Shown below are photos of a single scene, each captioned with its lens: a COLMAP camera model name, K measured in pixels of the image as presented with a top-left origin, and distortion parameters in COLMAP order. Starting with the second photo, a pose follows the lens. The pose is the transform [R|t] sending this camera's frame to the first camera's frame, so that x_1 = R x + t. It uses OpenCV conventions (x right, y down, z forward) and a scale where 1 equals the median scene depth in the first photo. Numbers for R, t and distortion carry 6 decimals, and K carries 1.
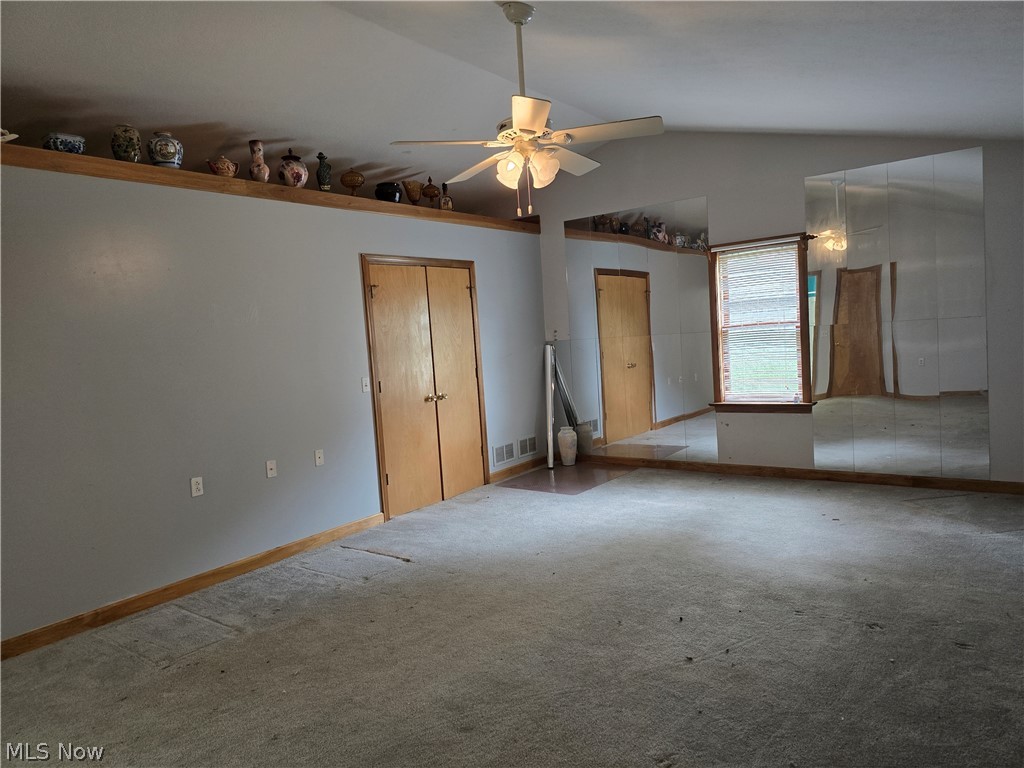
lens RADIAL K [[687.2, 0, 510.0], [0, 687.2, 377.7], [0, 0, 1]] dist [0.005498, -0.001486]
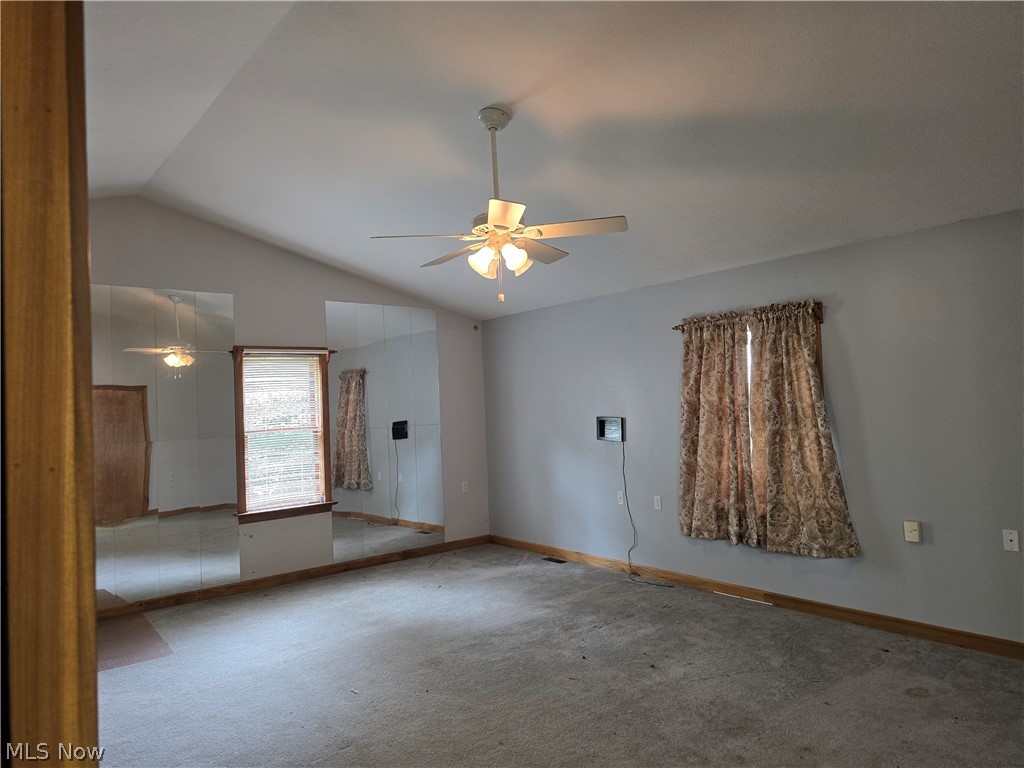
lens RADIAL K [[687.2, 0, 510.0], [0, 687.2, 377.7], [0, 0, 1]] dist [0.005498, -0.001486]
pose [[0.237645, 0.101423, 0.966042, -0.548303], [0.091174, 0.987814, -0.126138, 0.005227], [-0.967064, 0.118054, 0.225502, 0.438444]]
